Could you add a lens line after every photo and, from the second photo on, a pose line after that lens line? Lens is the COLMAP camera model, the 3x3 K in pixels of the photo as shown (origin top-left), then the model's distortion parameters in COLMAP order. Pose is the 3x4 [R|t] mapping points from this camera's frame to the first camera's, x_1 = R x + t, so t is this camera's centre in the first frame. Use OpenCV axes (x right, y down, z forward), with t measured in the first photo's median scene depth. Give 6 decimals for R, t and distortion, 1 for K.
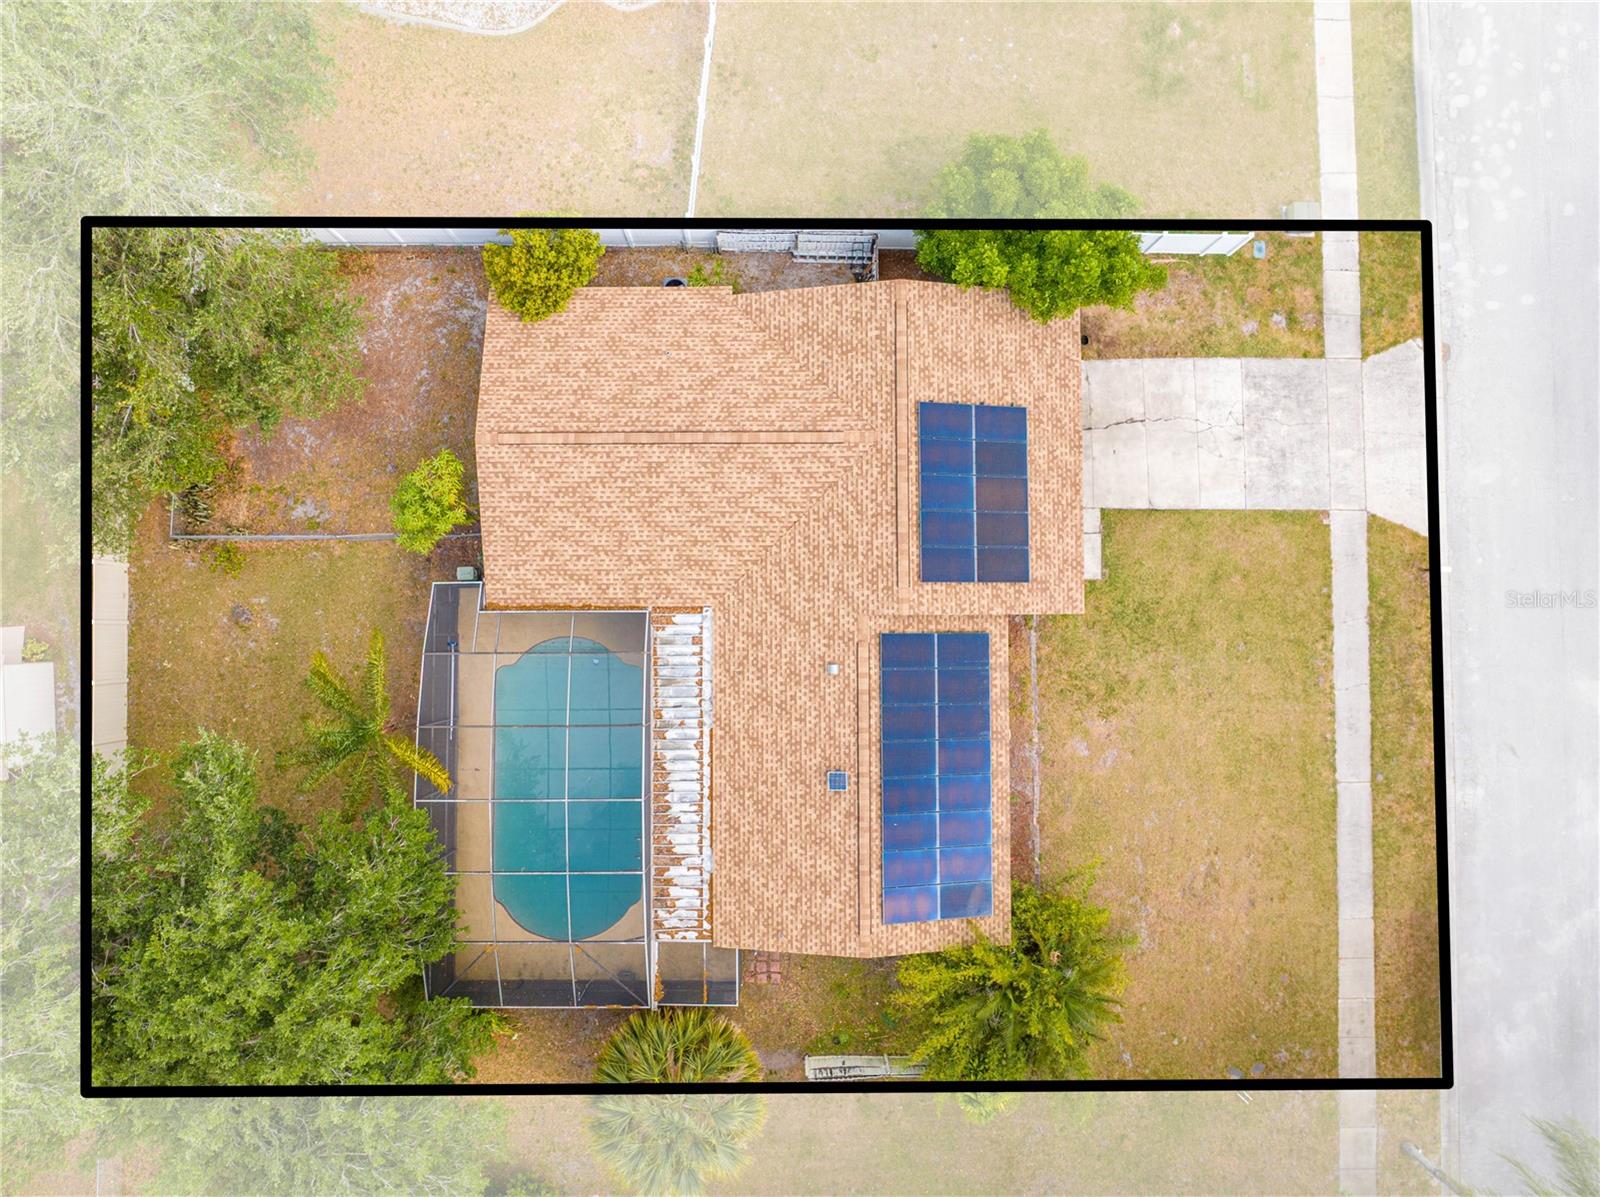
lens RADIAL K [[1167.7, 0, 800.0], [0, 1167.7, 598.5], [0, 0, 1]] dist [-0.036095, -0.003559]
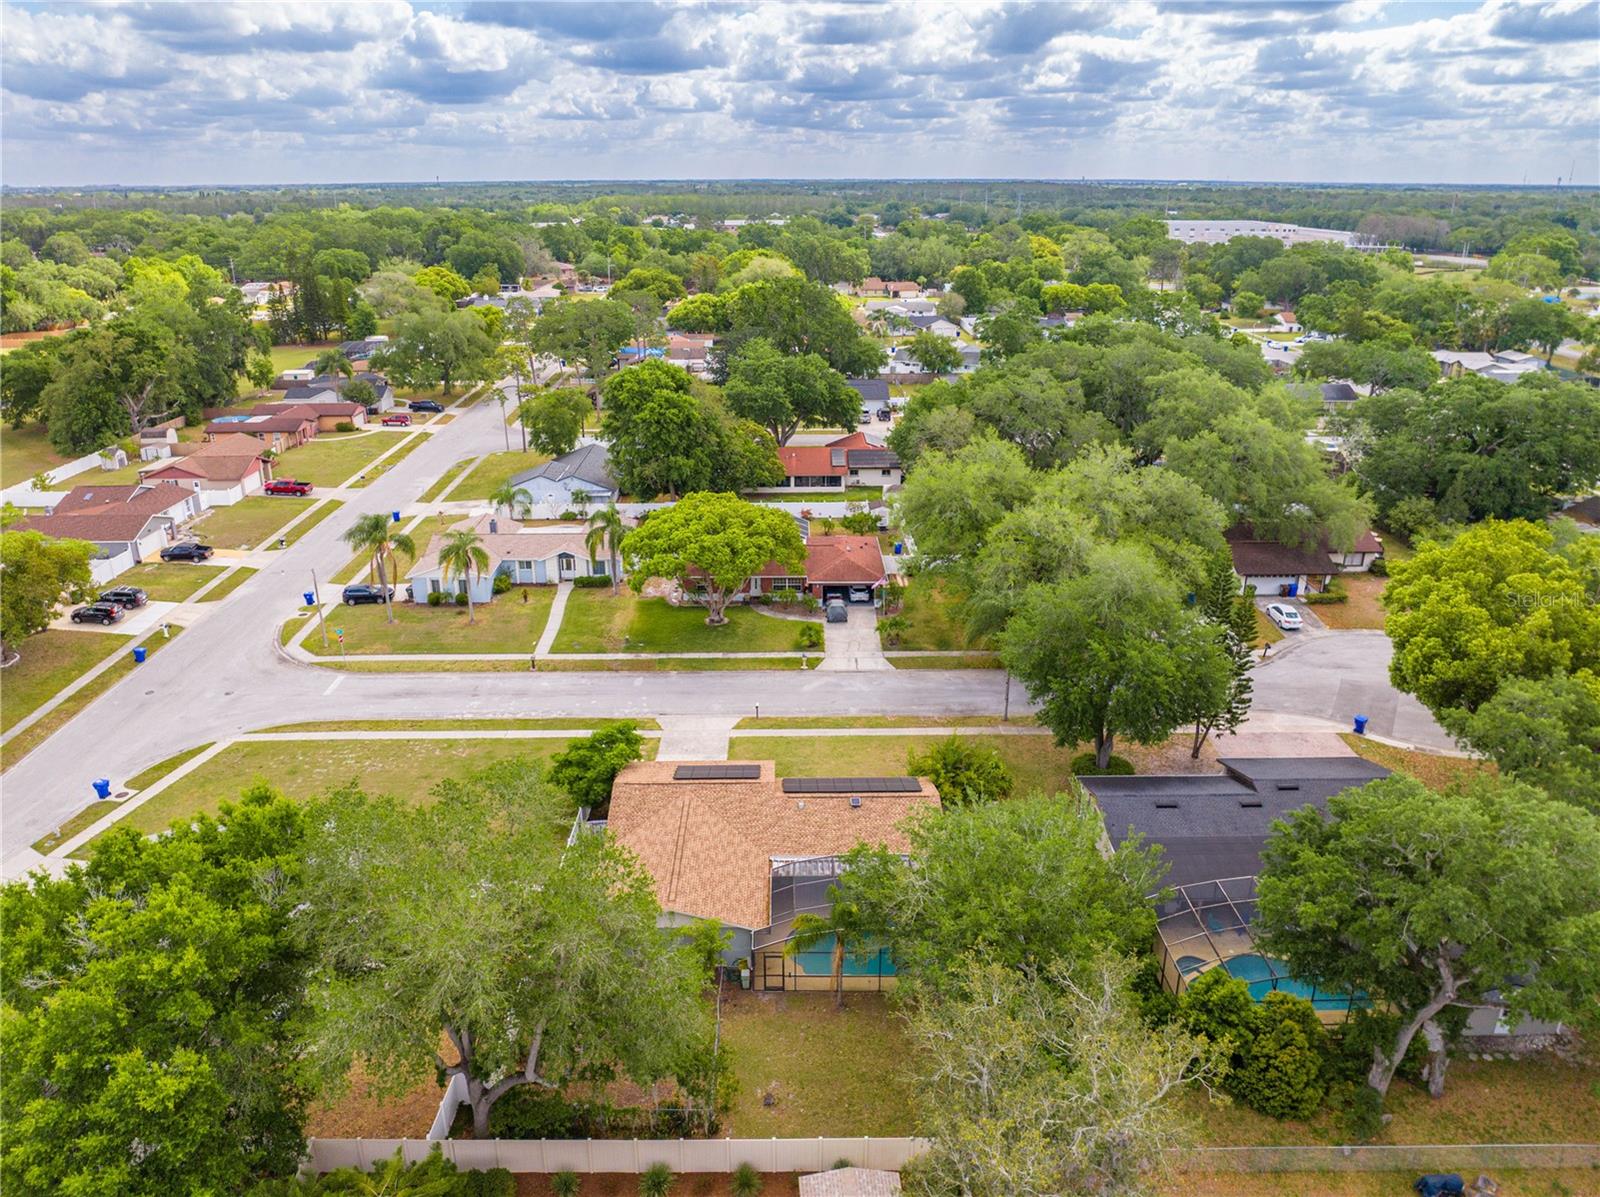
lens RADIAL K [[1140.0, 0, 800.0], [0, 1140.0, 598.5], [0, 0, 1]] dist [-0.048756, 0.044321]
pose [[-0.010892, -0.346176, 0.938106, -1.645880], [0.999221, 0.031820, 0.023344, 0.000815], [-0.037932, 0.937630, 0.345560, -0.020714]]
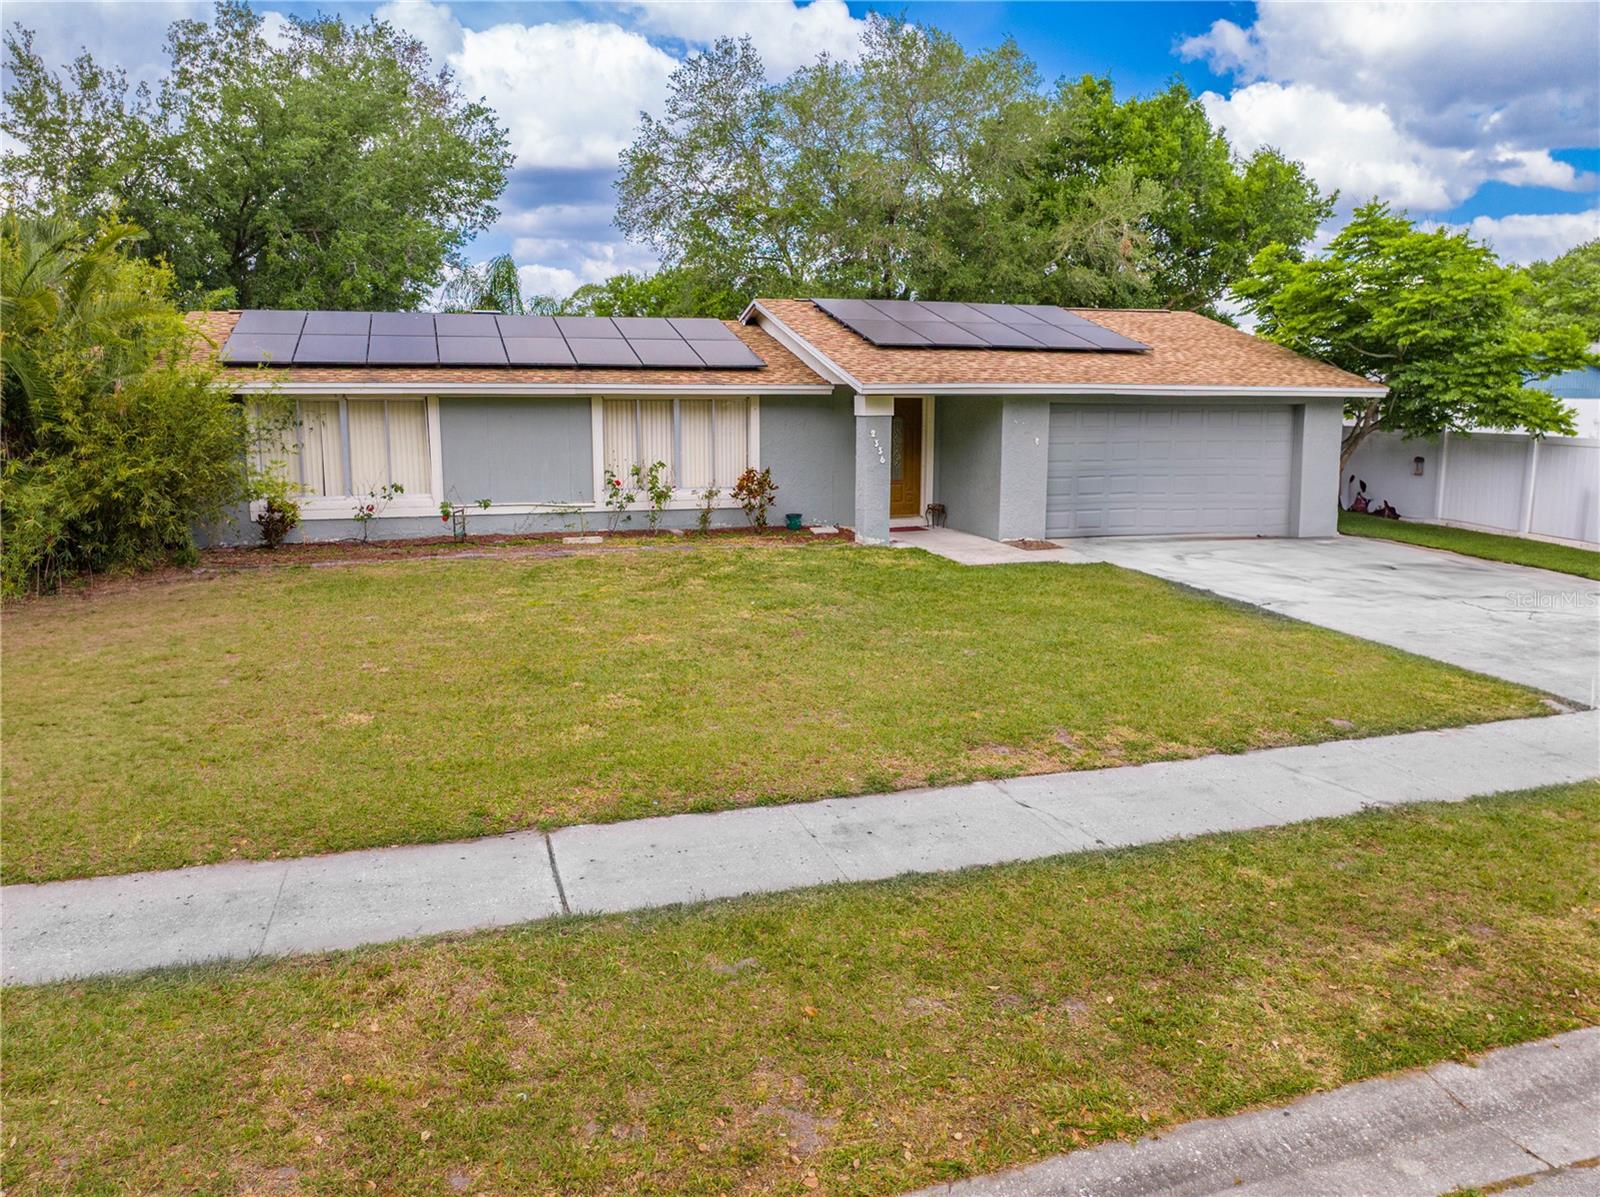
lens RADIAL K [[1137.0, 0, 794.1], [0, 1137.0, 595.4], [0, 0, 1]] dist [-0.041440, 0.006060]
pose [[0.302239, 0.174442, -0.937135, 0.685025], [-0.952778, 0.085637, -0.291343, 0.182808], [0.029431, 0.980936, 0.192087, 0.996412]]
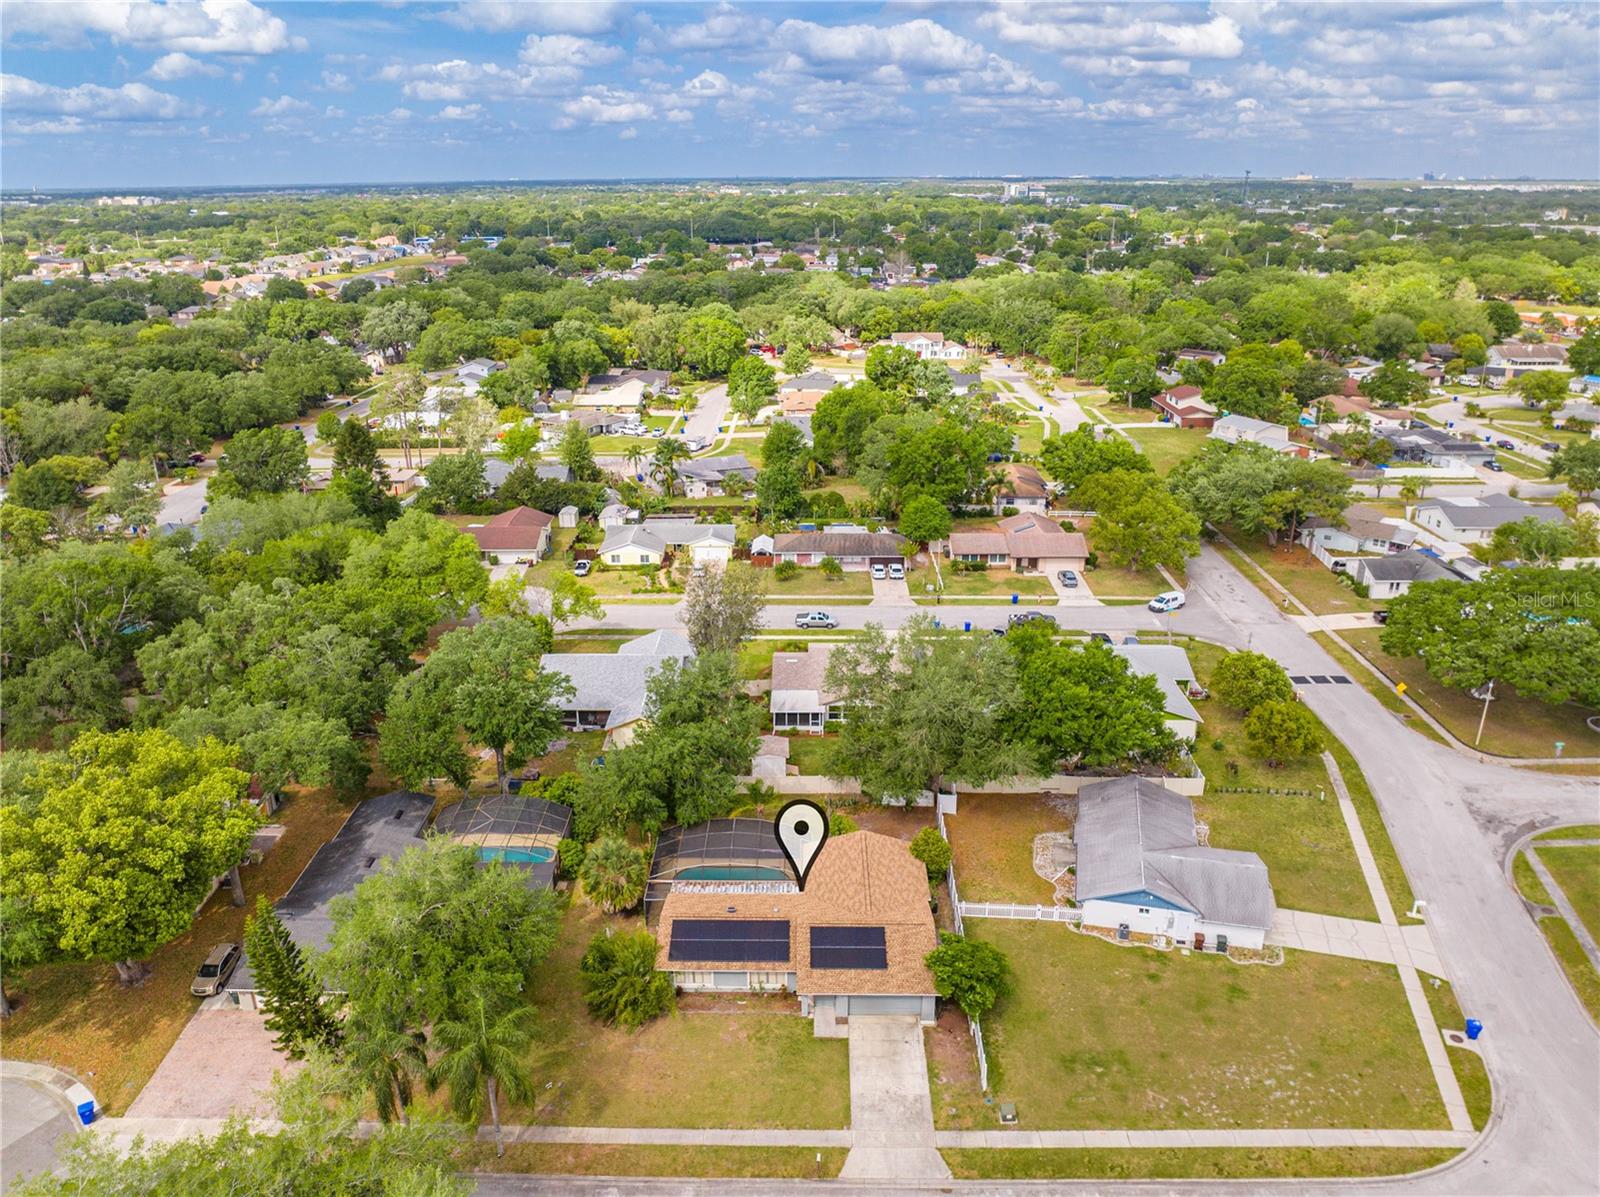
lens RADIAL K [[1122.6, 0, 800.0], [0, 1122.6, 598.5], [0, 0, 1]] dist [-0.022909, -0.042455]
pose [[-0.015086, 0.355647, -0.934499, 1.959246], [-0.999198, 0.029308, 0.027284, -0.073306], [0.037092, 0.934161, 0.354919, -0.453705]]
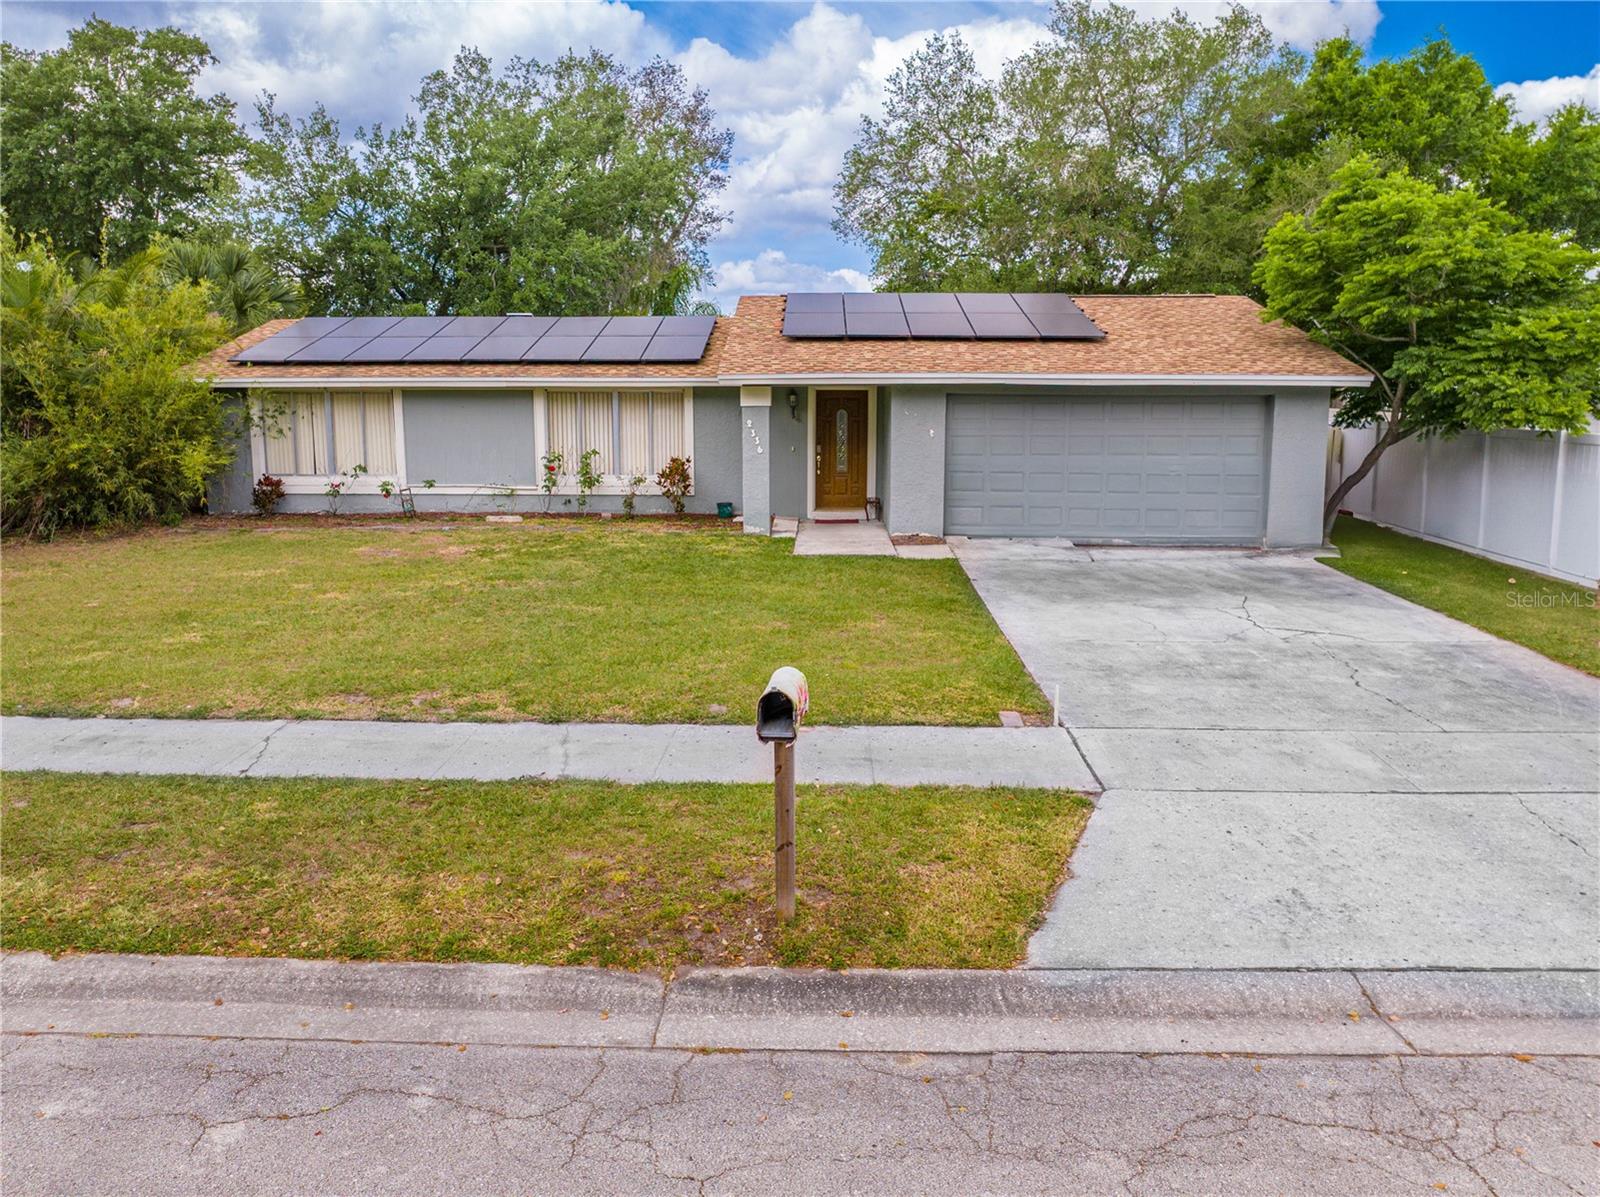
lens RADIAL K [[1138.6, 0, 794.5], [0, 1138.6, 595.0], [0, 0, 1]] dist [-0.031671, -0.002063]
pose [[-0.029460, 0.179176, -0.983376, 0.729960], [-0.998940, 0.029529, 0.035306, -0.034227], [0.035364, 0.983374, 0.178117, 1.008721]]
